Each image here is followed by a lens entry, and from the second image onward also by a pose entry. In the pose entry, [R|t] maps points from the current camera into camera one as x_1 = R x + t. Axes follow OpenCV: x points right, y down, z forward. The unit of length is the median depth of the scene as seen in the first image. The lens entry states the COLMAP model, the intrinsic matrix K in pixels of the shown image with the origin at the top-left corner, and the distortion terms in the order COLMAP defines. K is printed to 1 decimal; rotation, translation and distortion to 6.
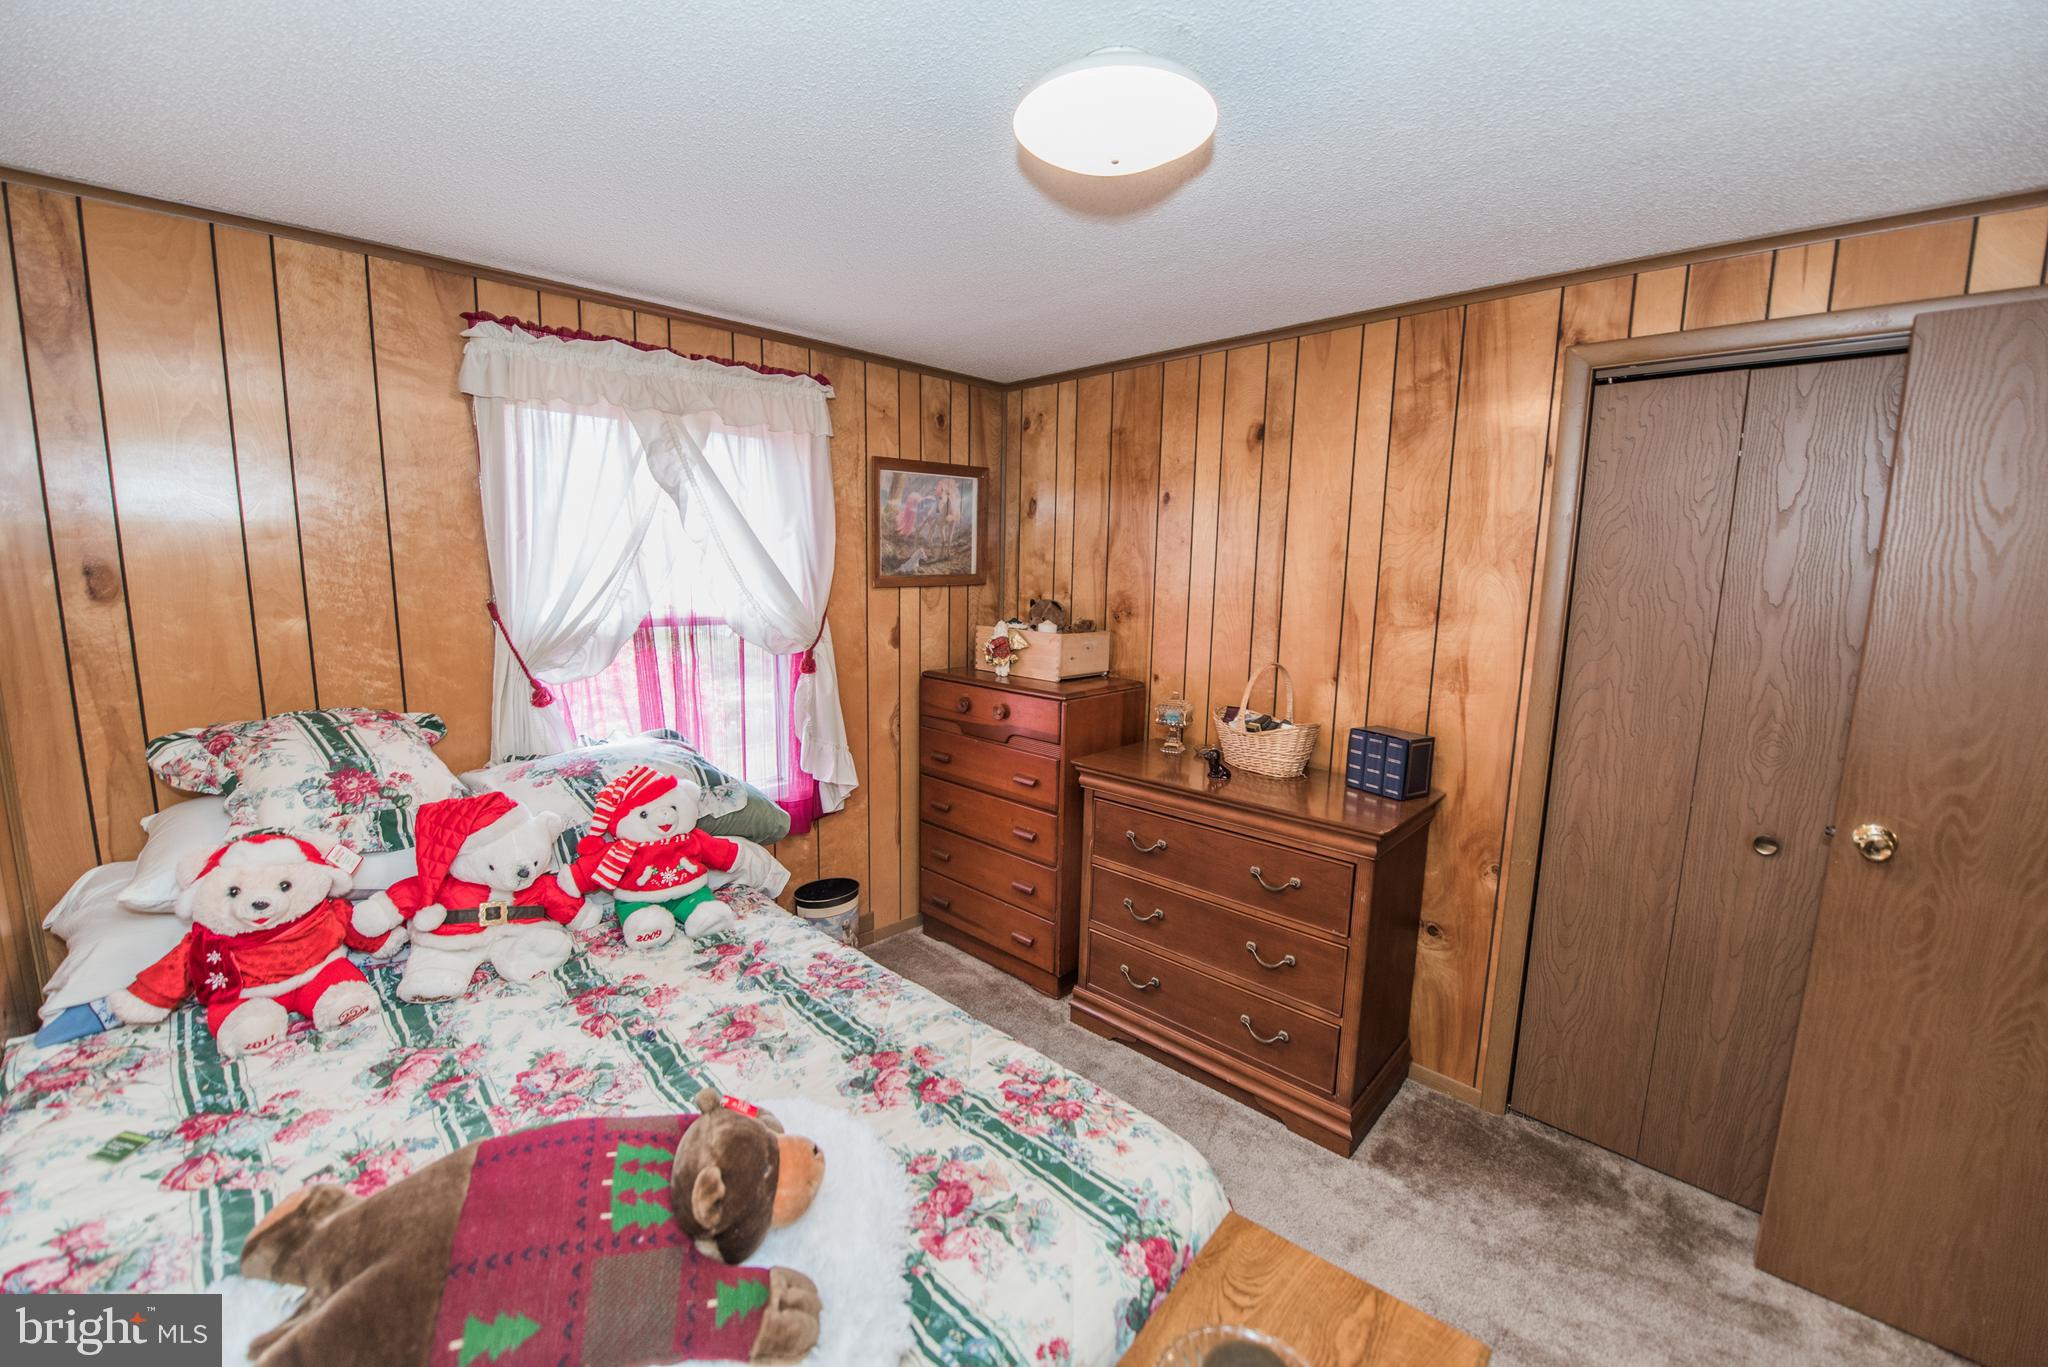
lens RADIAL K [[814.8, 0, 1020.3], [0, 814.8, 683.2], [0, 0, 1]] dist [-0.013415, -0.003817]
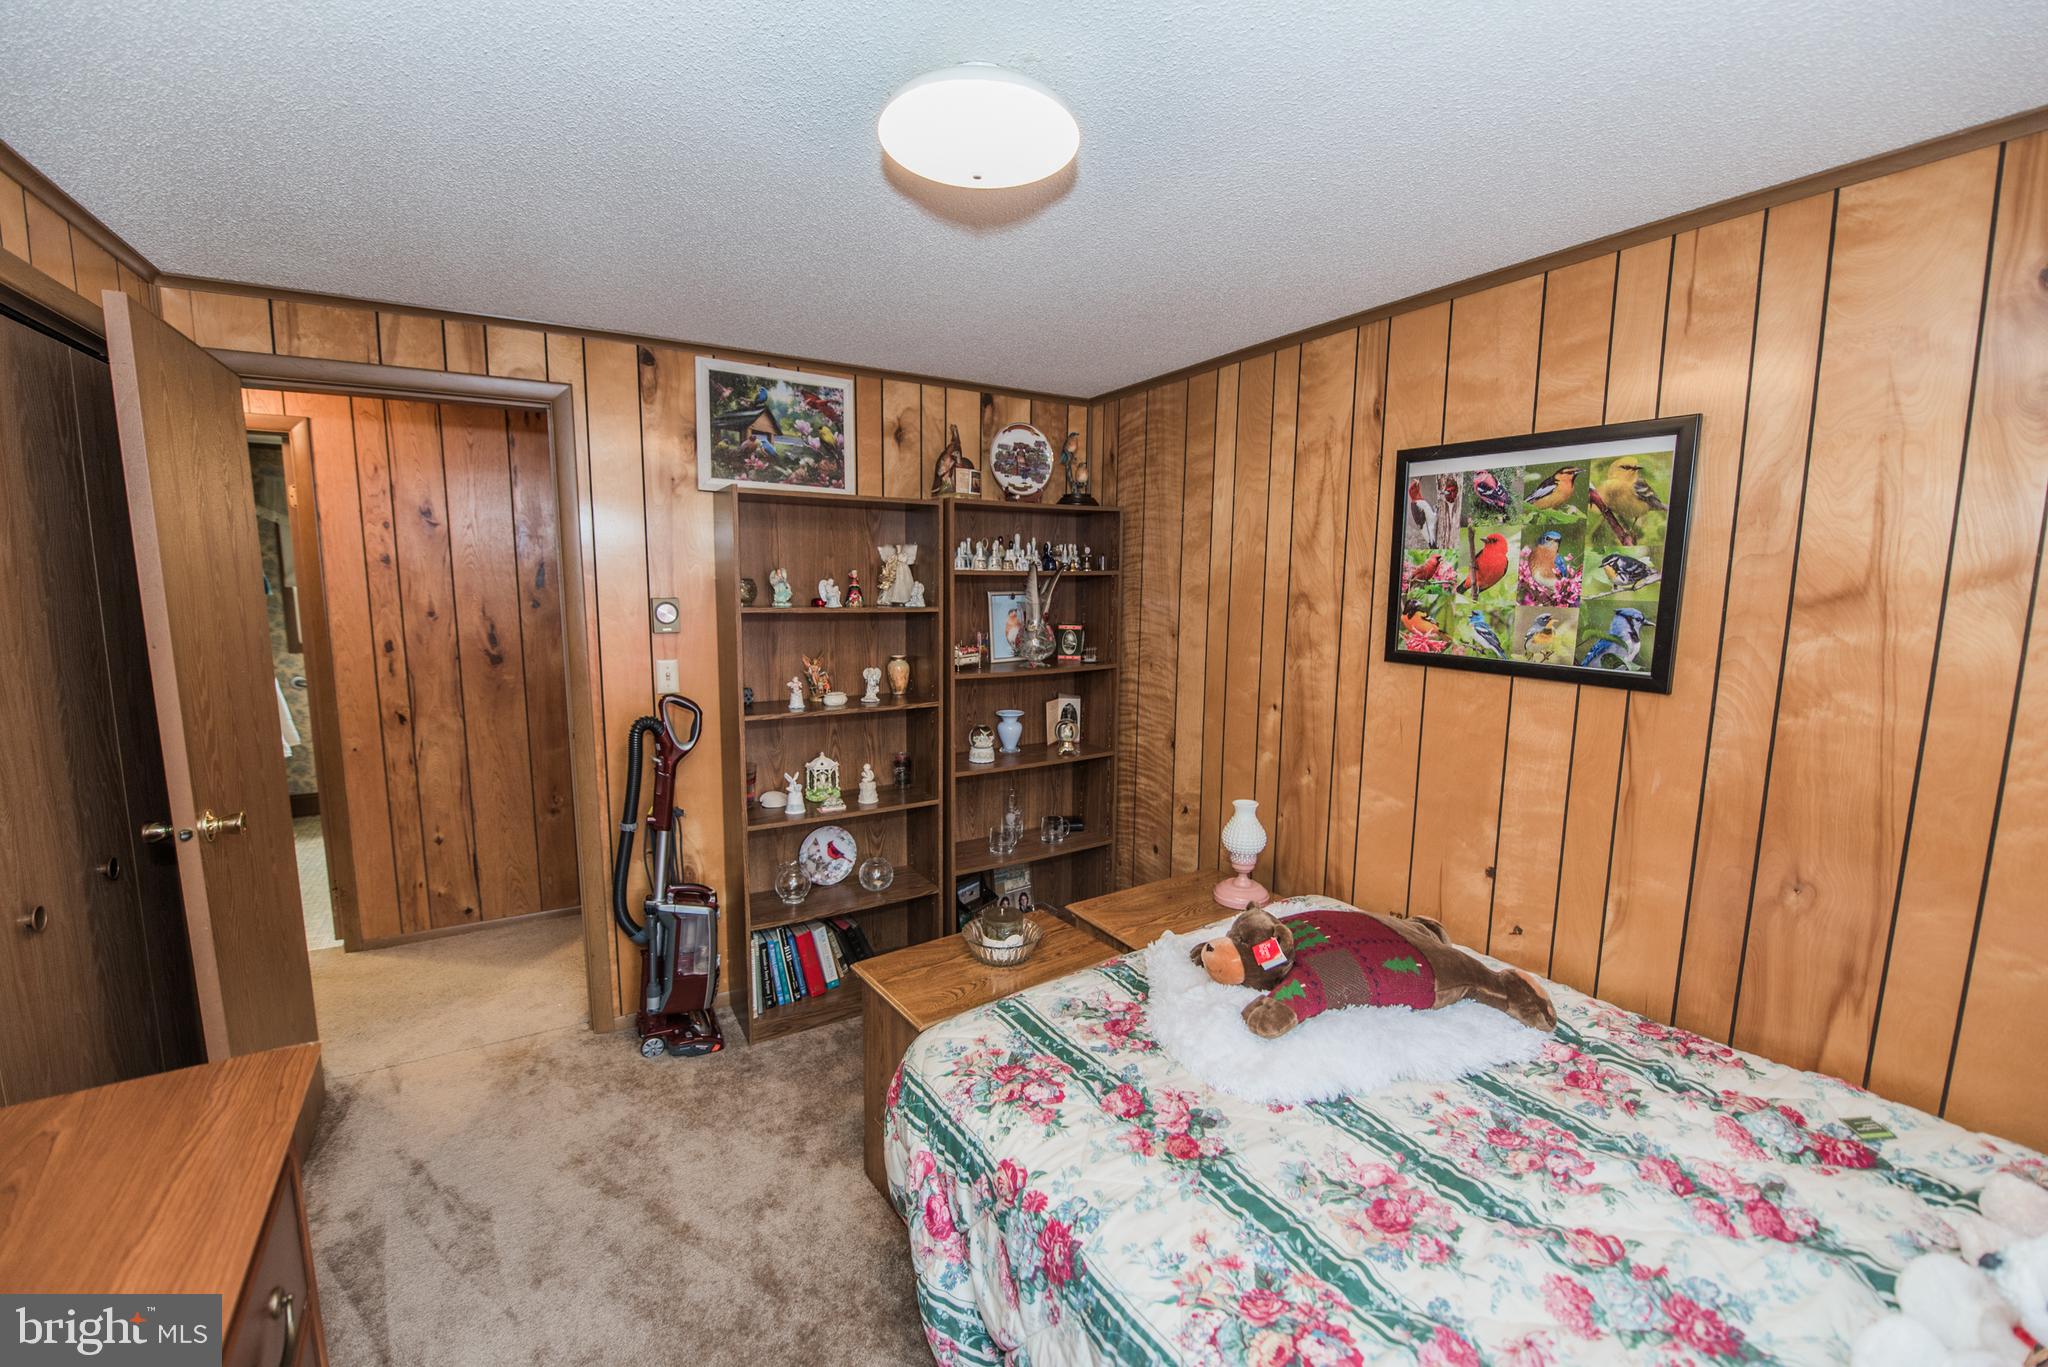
lens RADIAL K [[814.8, 0, 1020.3], [0, 814.8, 683.2], [0, 0, 1]] dist [-0.013415, -0.003817]
pose [[-0.967189, -0.060665, 0.246708, -0.196521], [0.010249, 0.960965, 0.276481, -0.284372], [-0.253850, 0.269938, -0.928813, 1.871682]]
